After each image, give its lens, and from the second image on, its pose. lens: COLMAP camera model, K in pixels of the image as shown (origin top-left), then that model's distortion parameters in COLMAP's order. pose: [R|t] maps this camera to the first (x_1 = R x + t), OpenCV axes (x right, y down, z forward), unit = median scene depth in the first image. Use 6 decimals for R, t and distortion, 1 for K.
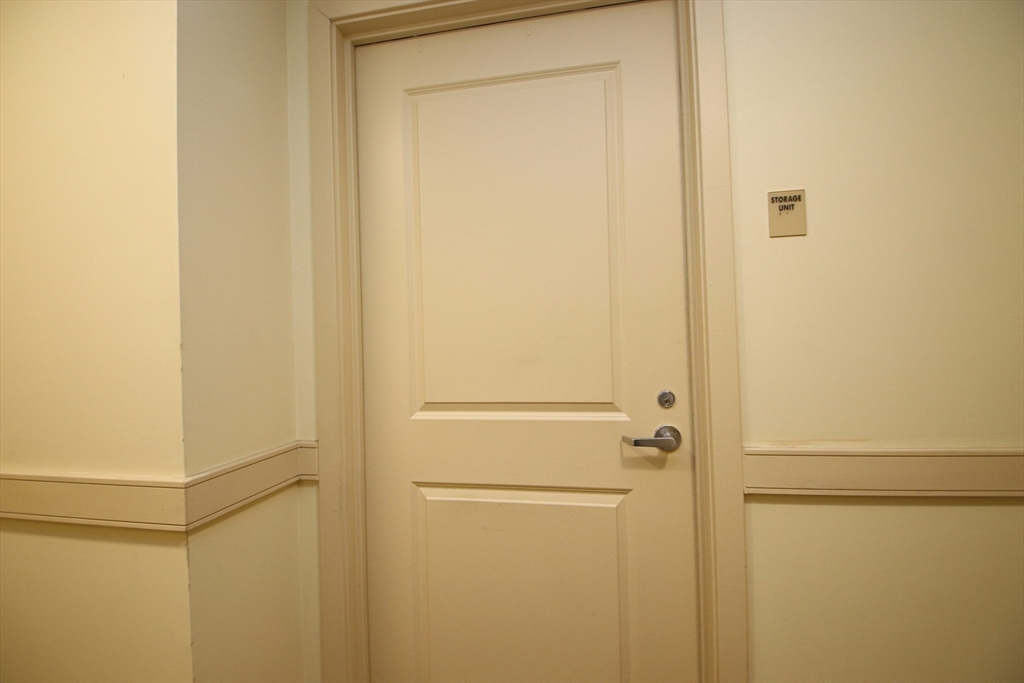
lens RADIAL K [[477.6, 0, 512.0], [0, 477.6, 341.5], [0, 0, 1]] dist [-0.000731, -0.000068]
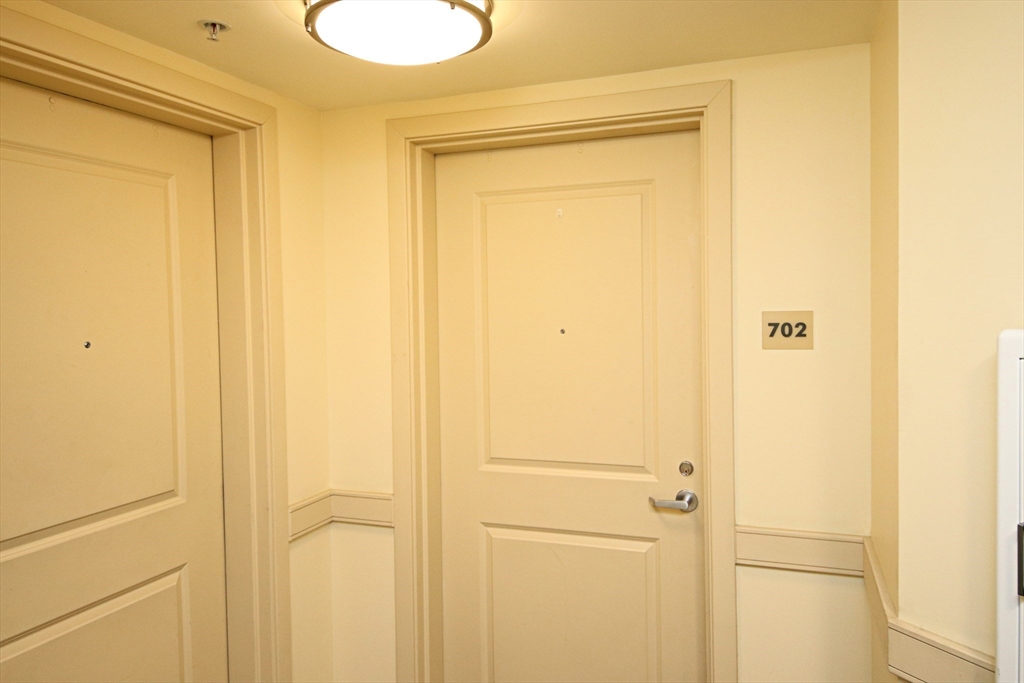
lens RADIAL K [[773.5, 0, 512.0], [0, 773.5, 341.5], [0, 0, 1]] dist [-0.000704, -0.000160]
pose [[0.984535, 0.019113, -0.174141, 0.214398], [-0.010247, 0.998612, 0.051670, -0.275125], [0.174887, -0.049086, 0.983364, -0.928767]]
